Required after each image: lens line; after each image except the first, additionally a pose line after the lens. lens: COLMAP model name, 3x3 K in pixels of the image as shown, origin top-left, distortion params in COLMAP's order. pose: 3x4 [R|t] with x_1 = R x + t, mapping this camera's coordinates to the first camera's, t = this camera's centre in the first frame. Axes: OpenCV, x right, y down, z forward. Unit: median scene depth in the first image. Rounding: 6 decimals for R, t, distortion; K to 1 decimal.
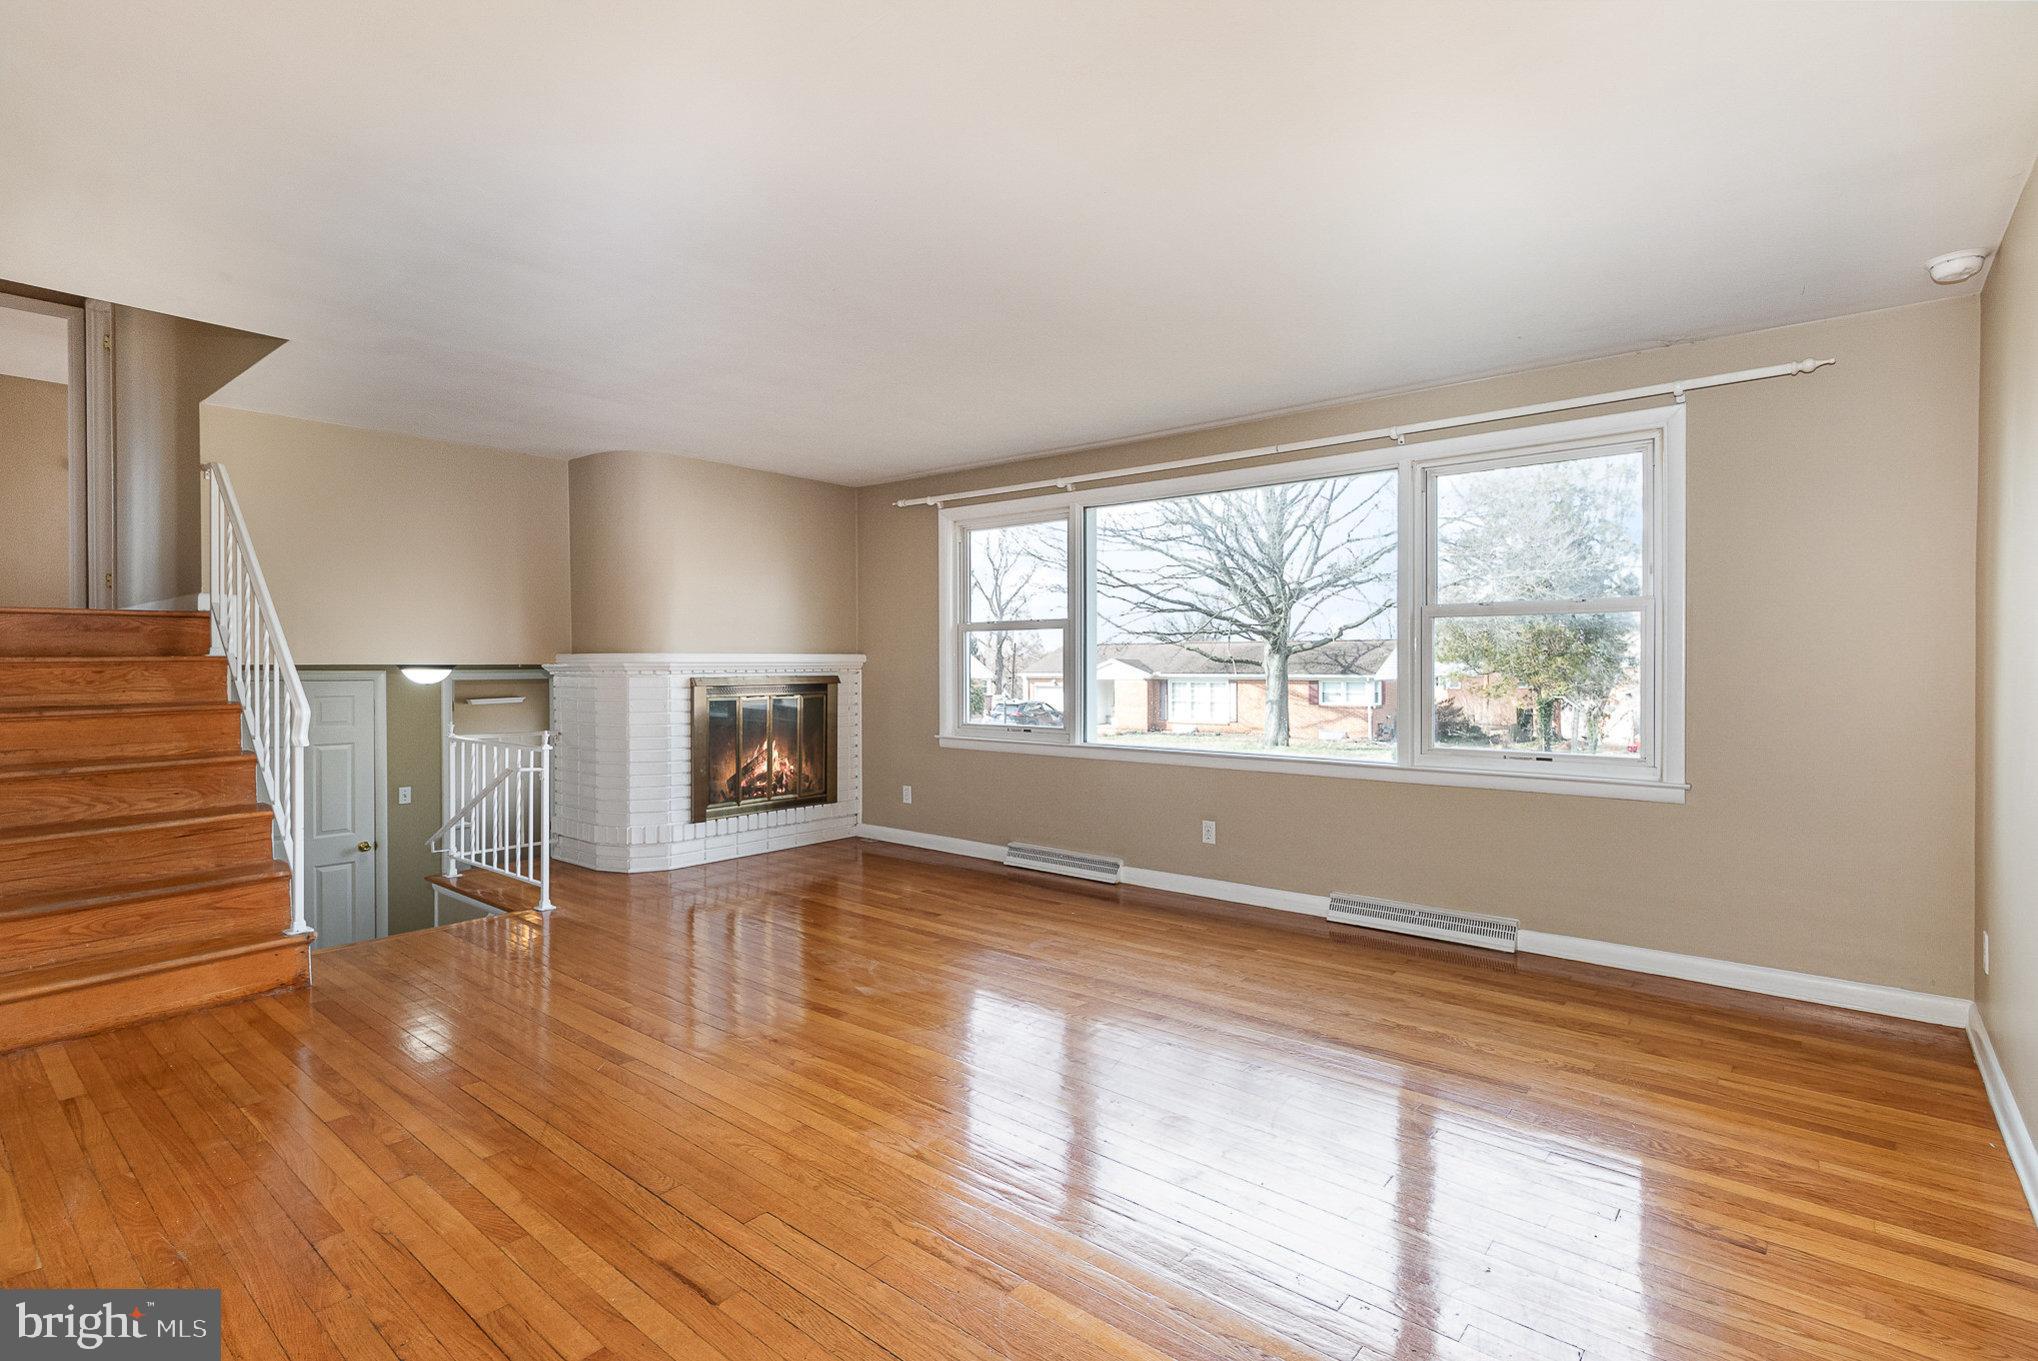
lens RADIAL K [[983.9, 0, 1004.4], [0, 983.9, 667.3], [0, 0, 1]] dist [0.019934, 0.000916]
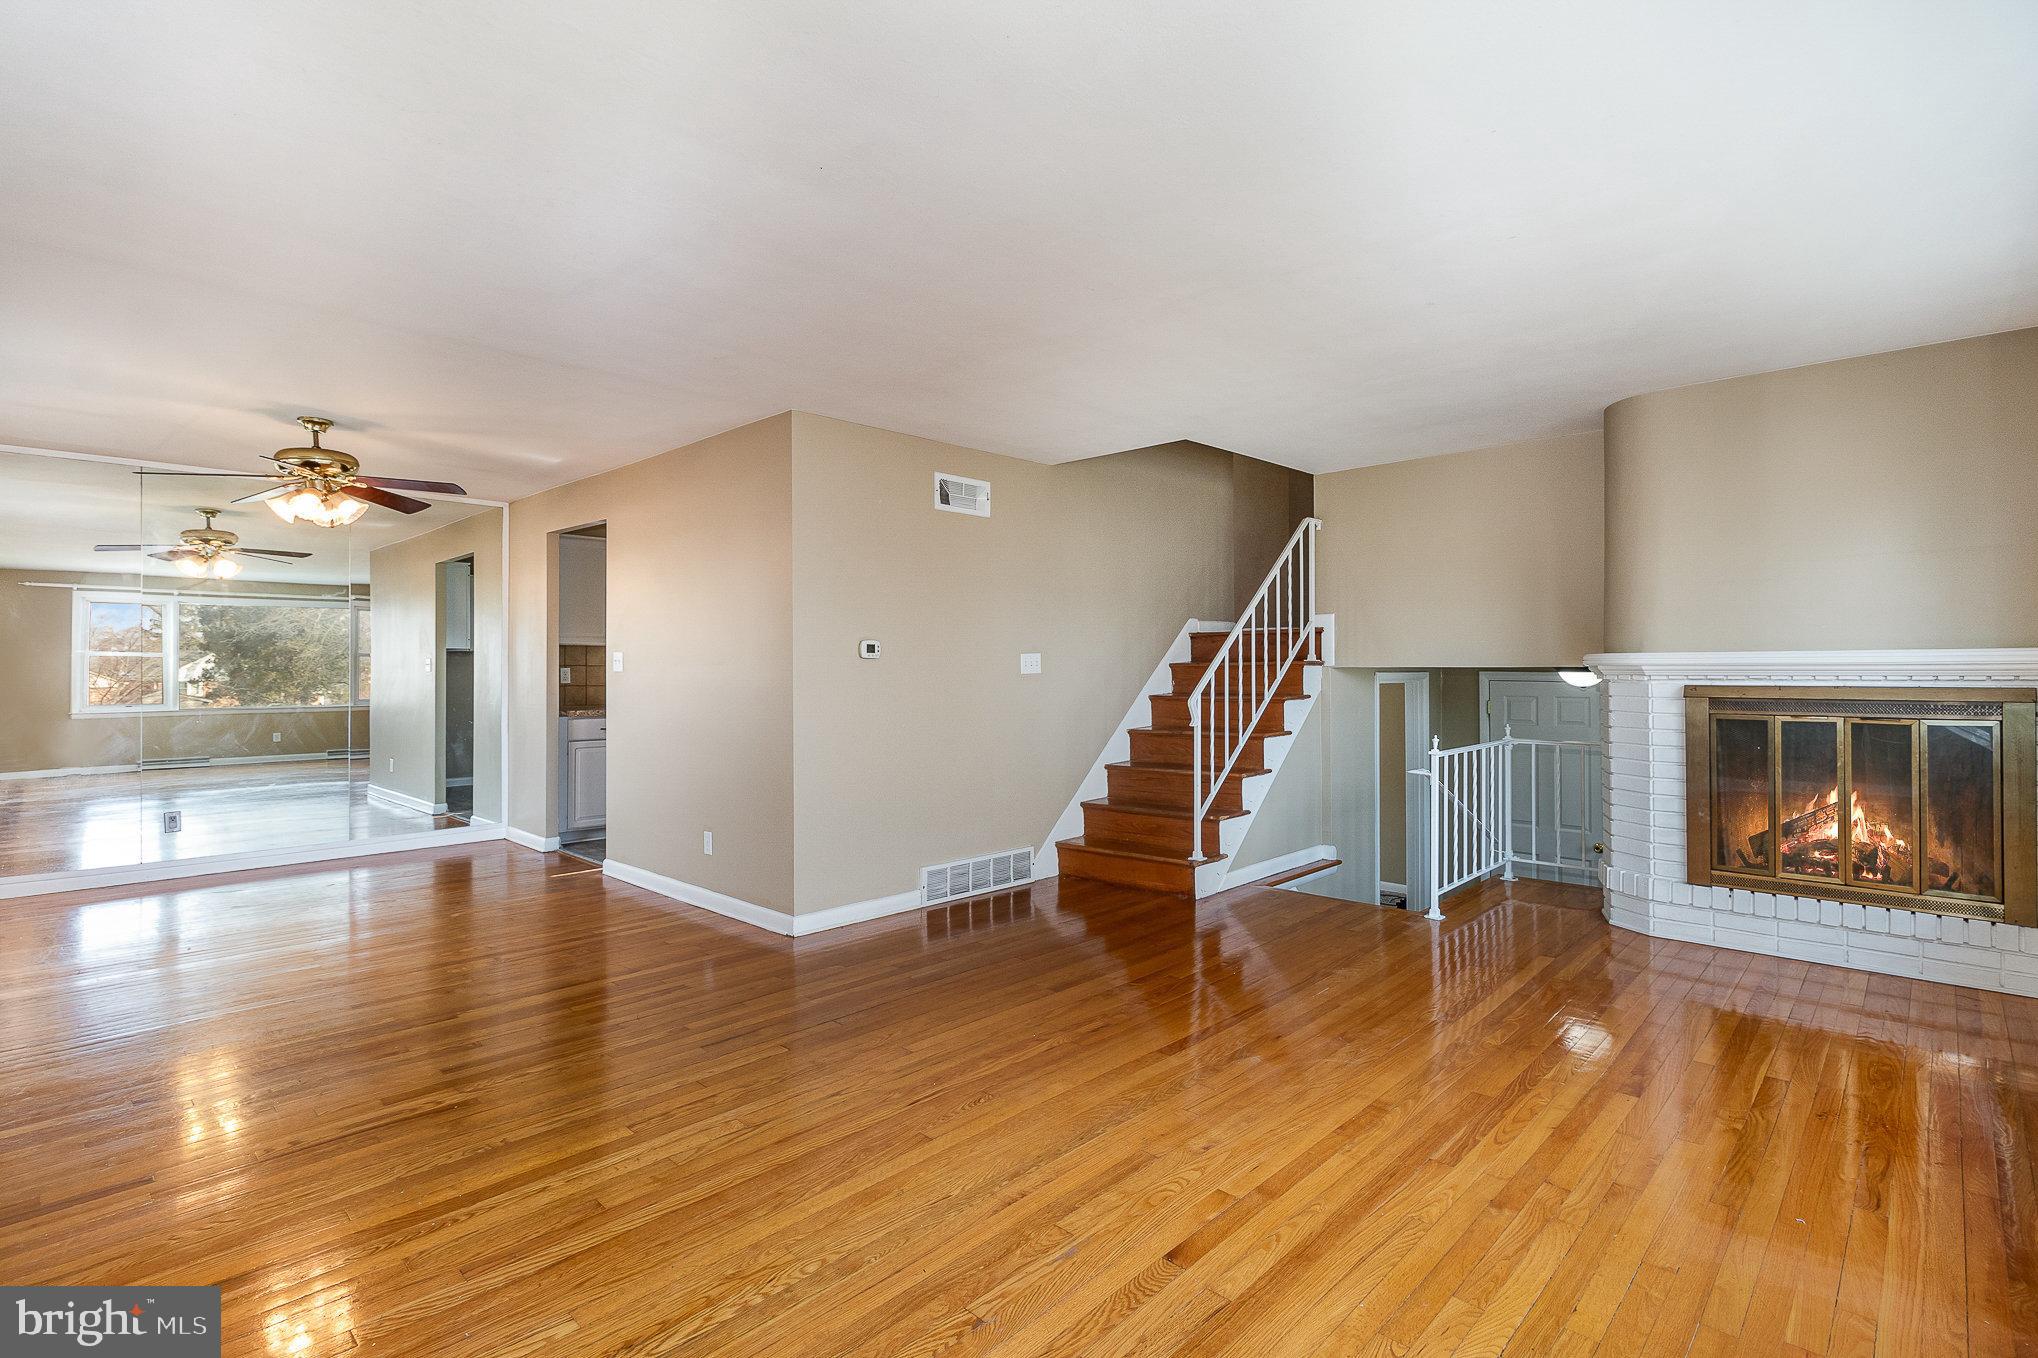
lens RADIAL K [[983.9, 0, 1039.5], [0, 983.9, 655.1], [0, 0, 1]] dist [0.019934, 0.000916]
pose [[-0.058194, -0.006998, -0.998281, 0.438921], [-0.003178, 0.999972, -0.006824, -0.006241], [0.998300, 0.002775, -0.058214, 0.539119]]
